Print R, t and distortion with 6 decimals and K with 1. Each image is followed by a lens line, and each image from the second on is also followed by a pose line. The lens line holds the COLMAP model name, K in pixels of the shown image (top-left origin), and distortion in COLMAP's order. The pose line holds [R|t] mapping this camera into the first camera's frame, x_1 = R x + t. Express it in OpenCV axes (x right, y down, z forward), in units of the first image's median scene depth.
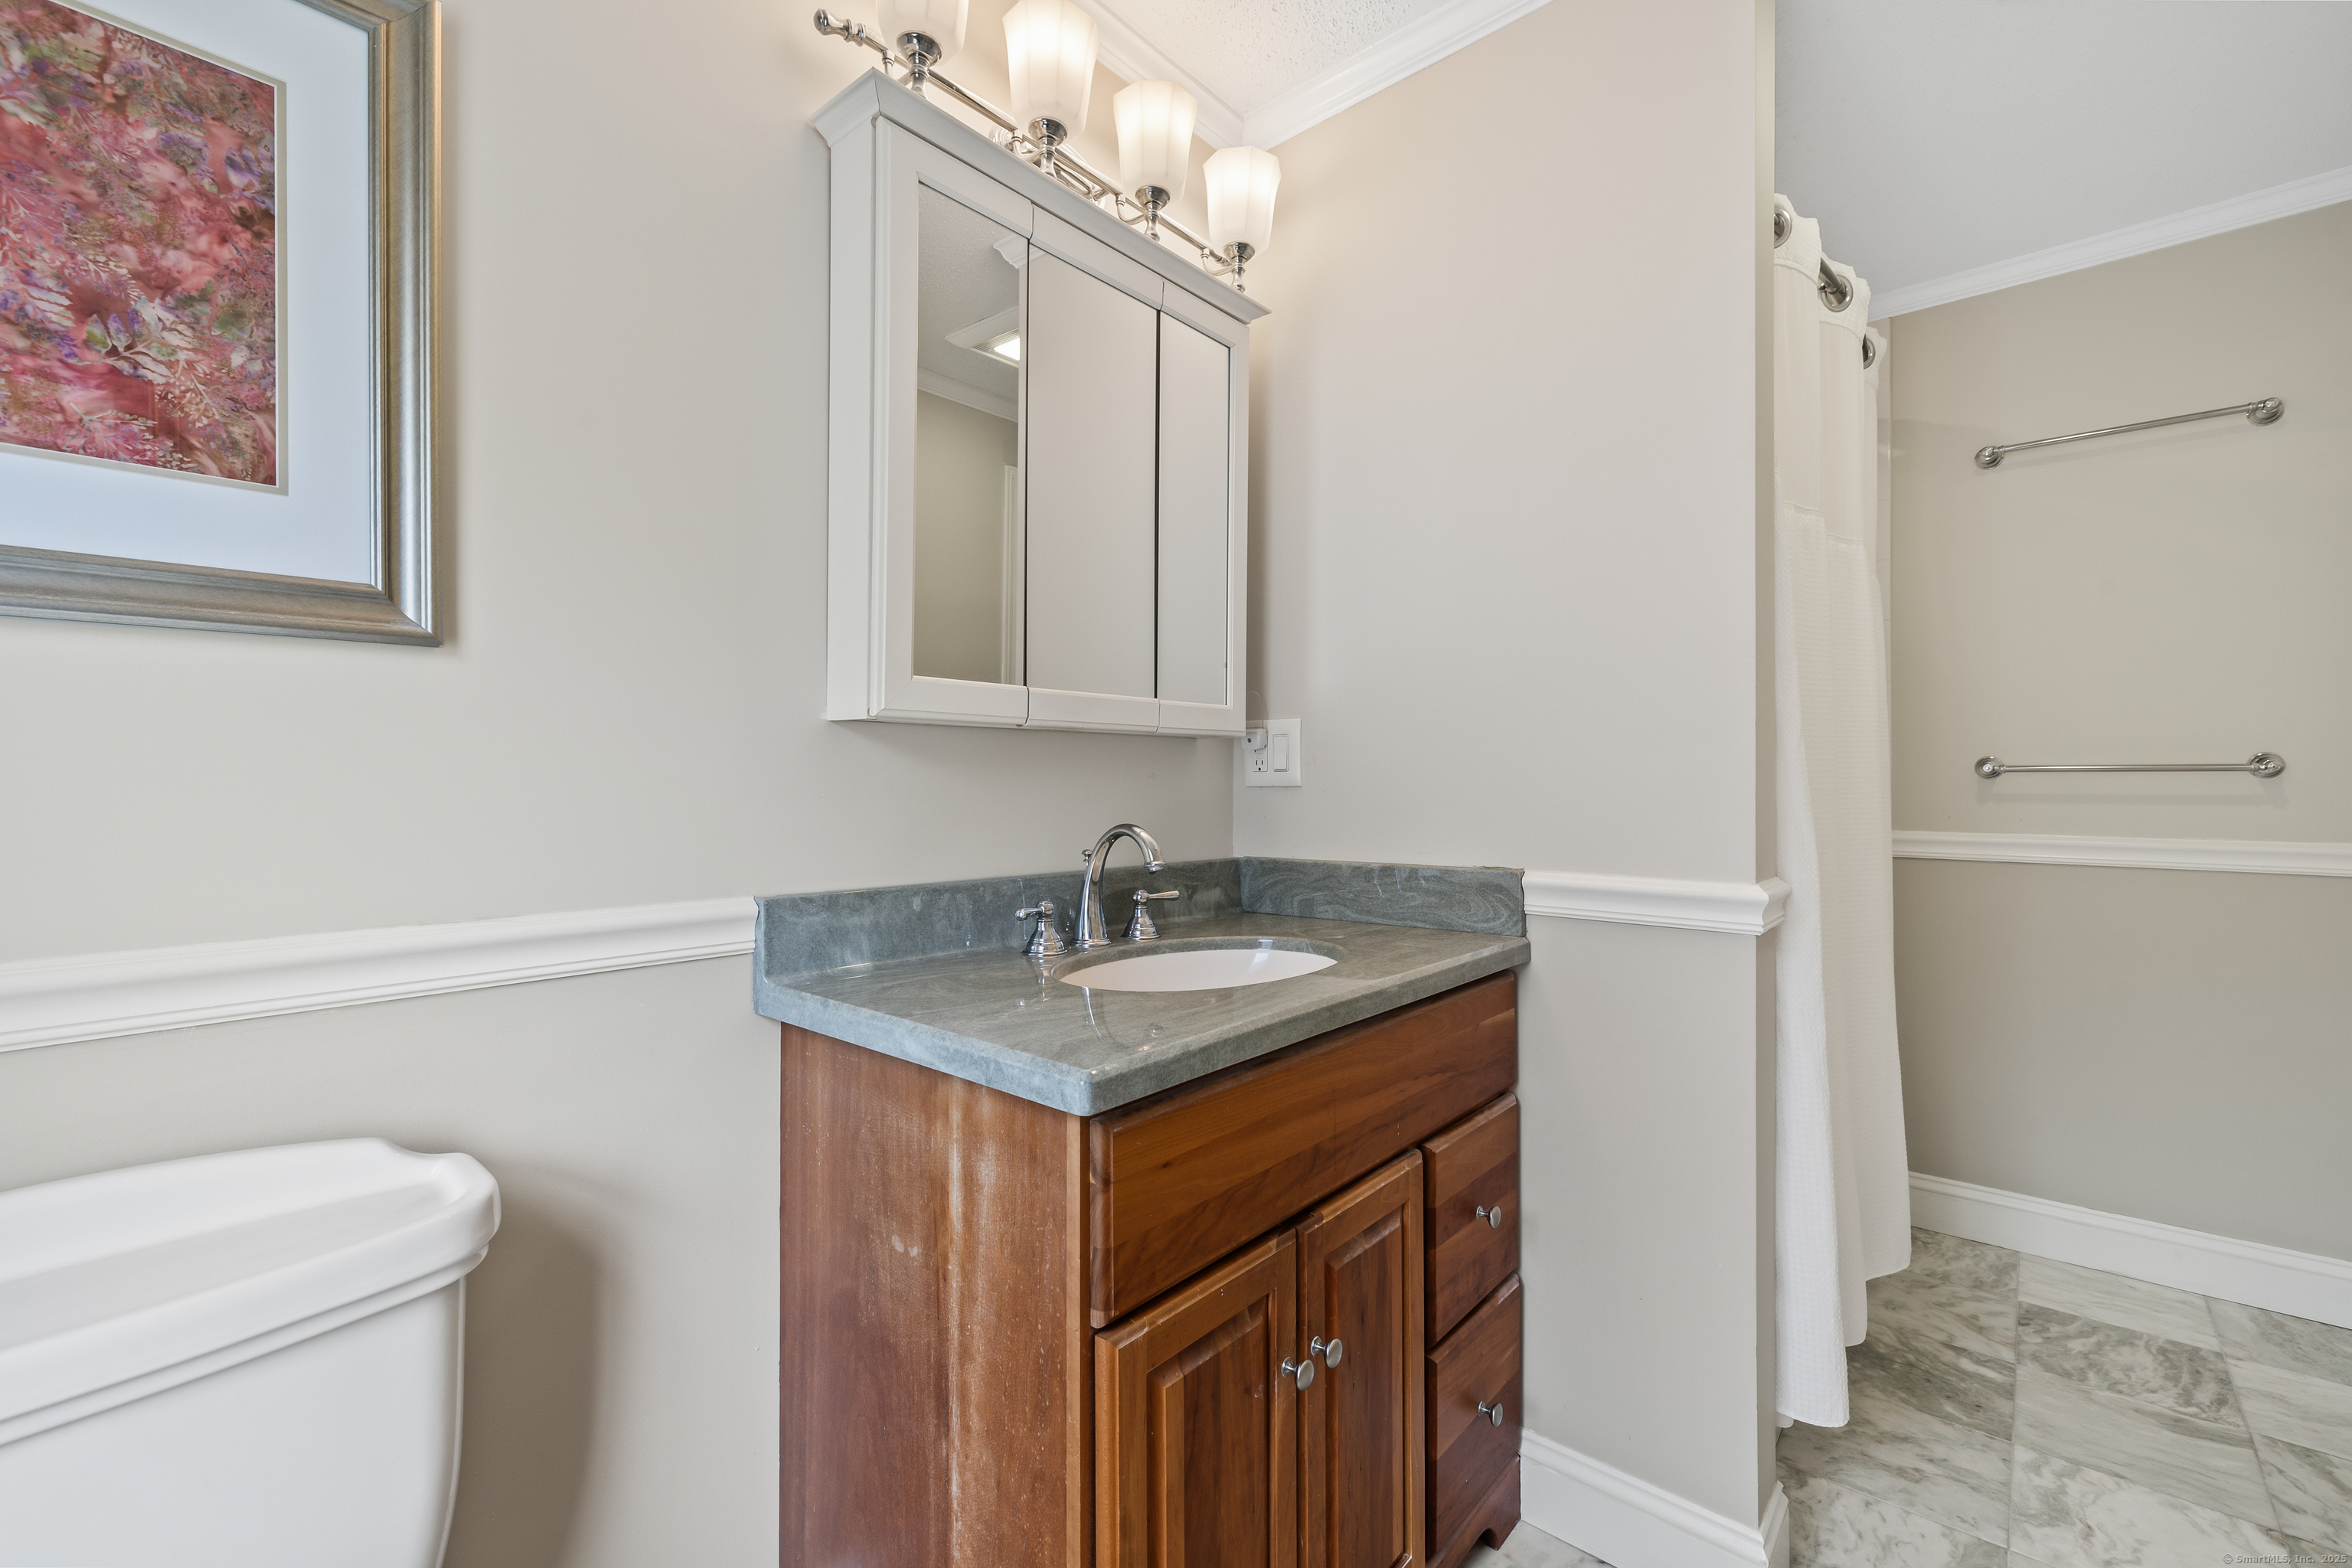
lens RADIAL K [[997.6, 0, 1171.7], [0, 997.6, 774.8], [0, 0, 1]] dist [-0.000793, -0.000205]
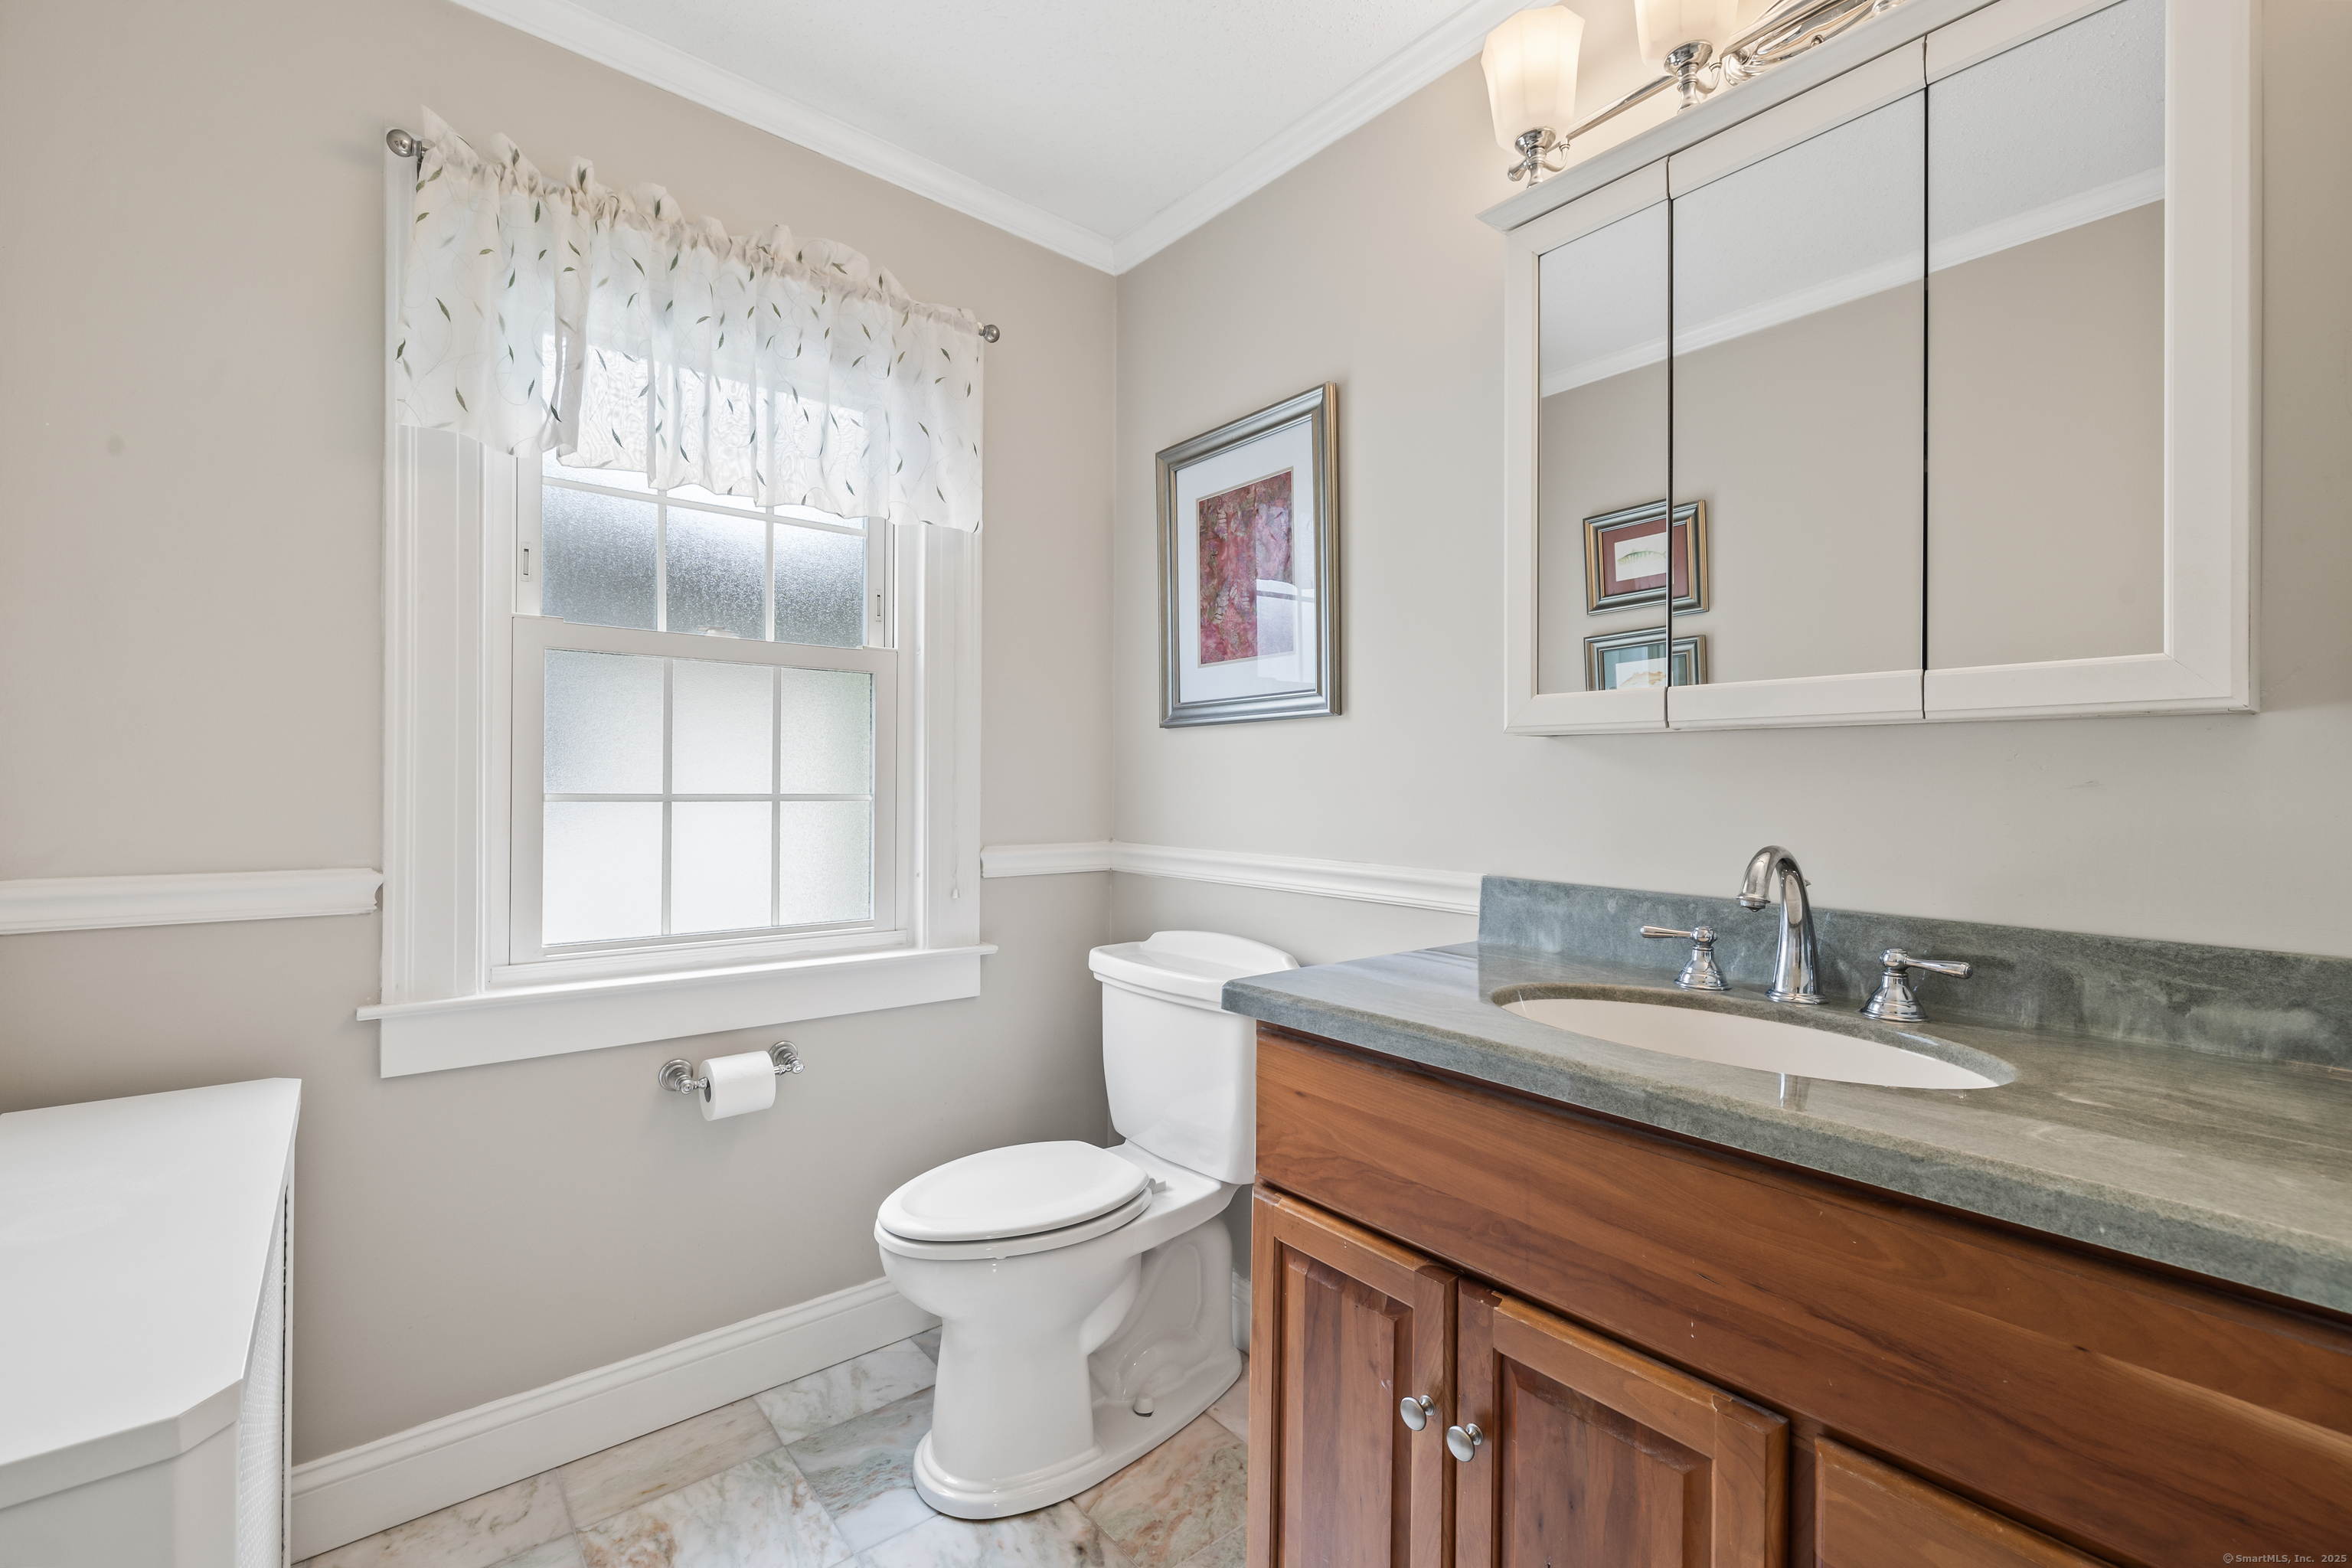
lens RADIAL K [[983.9, 0, 1176.0], [0, 983.9, 784.0], [0, 0, 1]] dist [-0.050051, -0.000242]
pose [[-0.161353, -0.004277, -0.986887, 0.863847], [-0.014096, 0.999899, -0.002029, 0.009805], [0.986796, 0.013584, -0.161397, 0.741306]]
